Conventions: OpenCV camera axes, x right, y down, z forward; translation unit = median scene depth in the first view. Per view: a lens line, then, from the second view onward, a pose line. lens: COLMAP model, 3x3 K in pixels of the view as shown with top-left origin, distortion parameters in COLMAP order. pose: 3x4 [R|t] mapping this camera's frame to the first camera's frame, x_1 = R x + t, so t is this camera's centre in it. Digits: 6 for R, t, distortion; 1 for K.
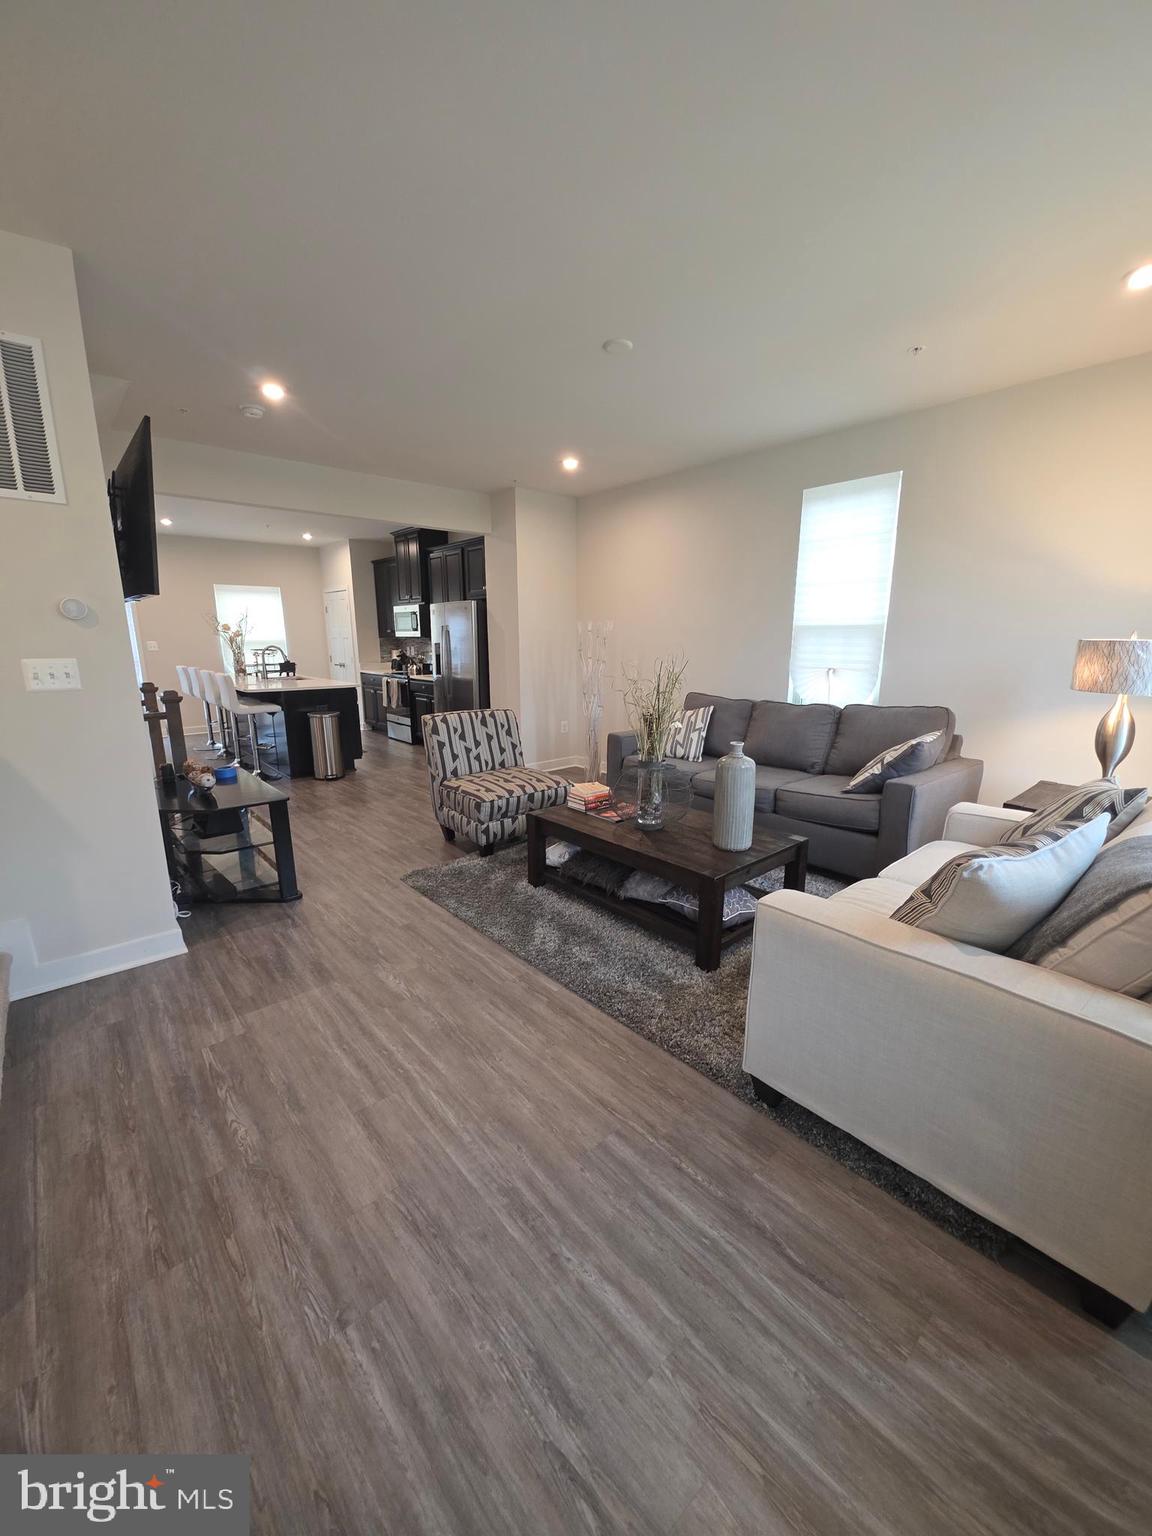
lens RADIAL K [[605.6, 0, 583.0], [0, 605.6, 772.4], [0, 0, 1]] dist [0.012921, -0.009430]
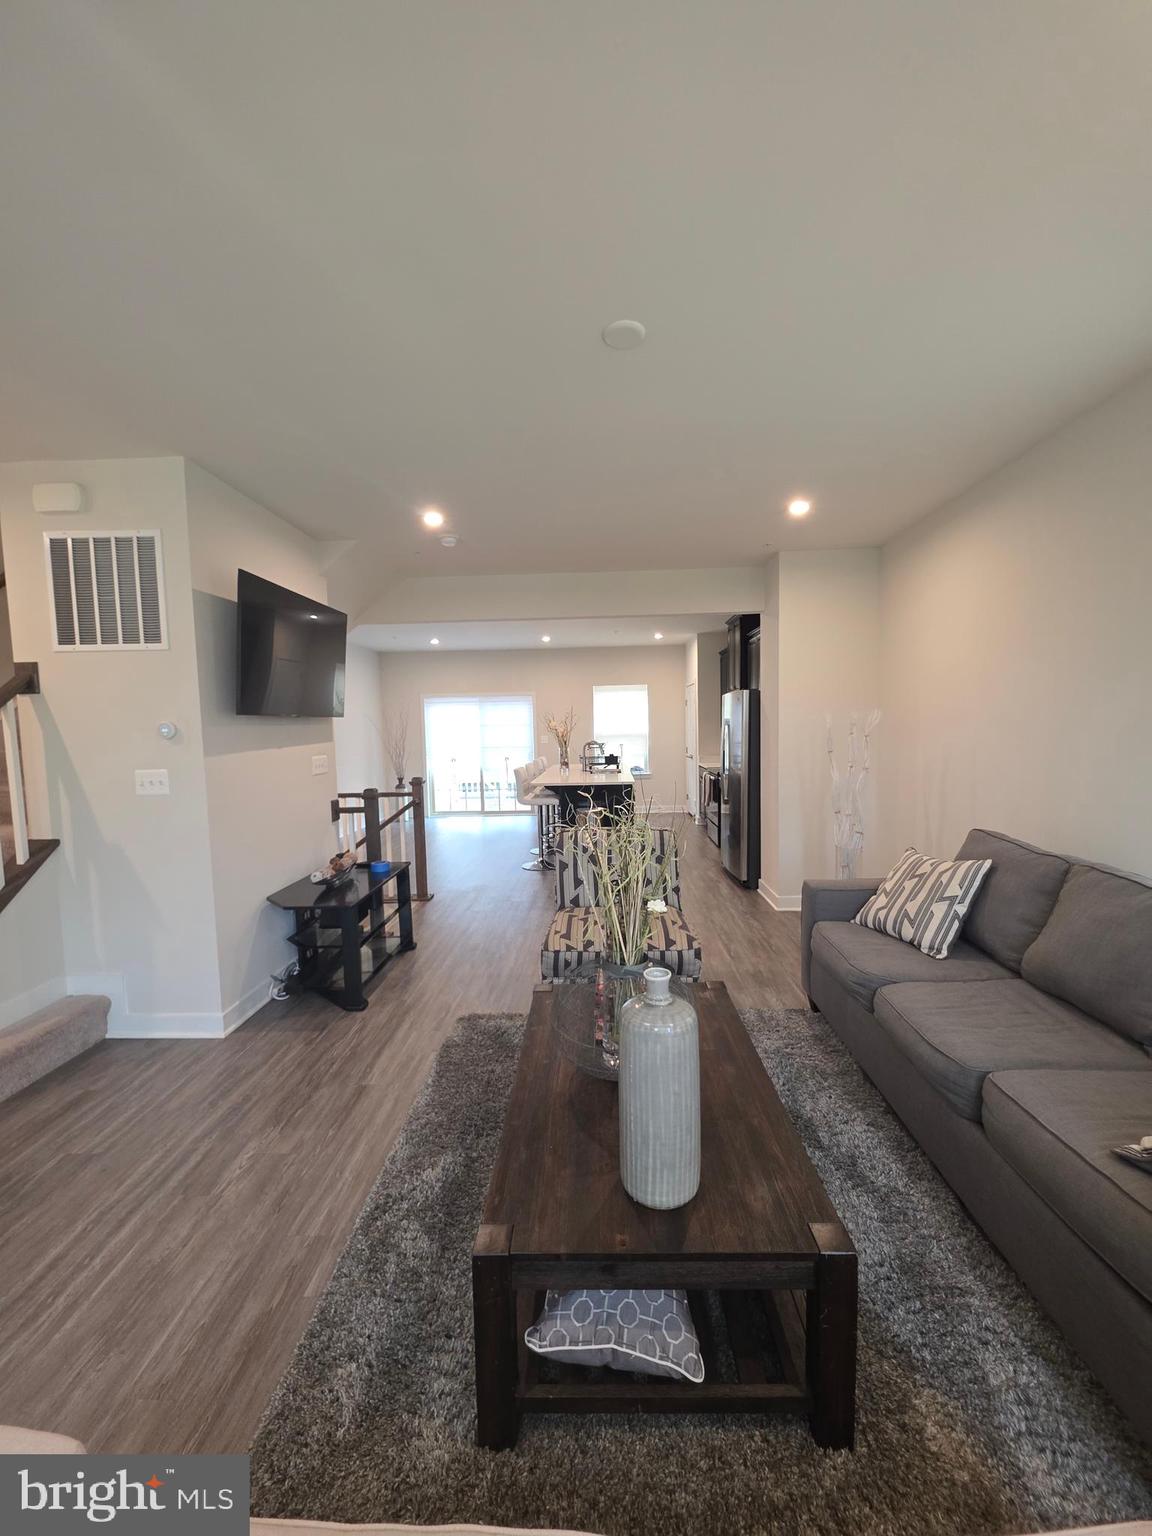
lens RADIAL K [[605.6, 0, 583.0], [0, 605.6, 772.4], [0, 0, 1]] dist [0.012921, -0.009430]
pose [[0.734084, 0.036534, -0.678076, 0.389297], [-0.127765, 0.988149, -0.085078, -0.116329], [0.666931, 0.149089, 0.730051, 0.418142]]
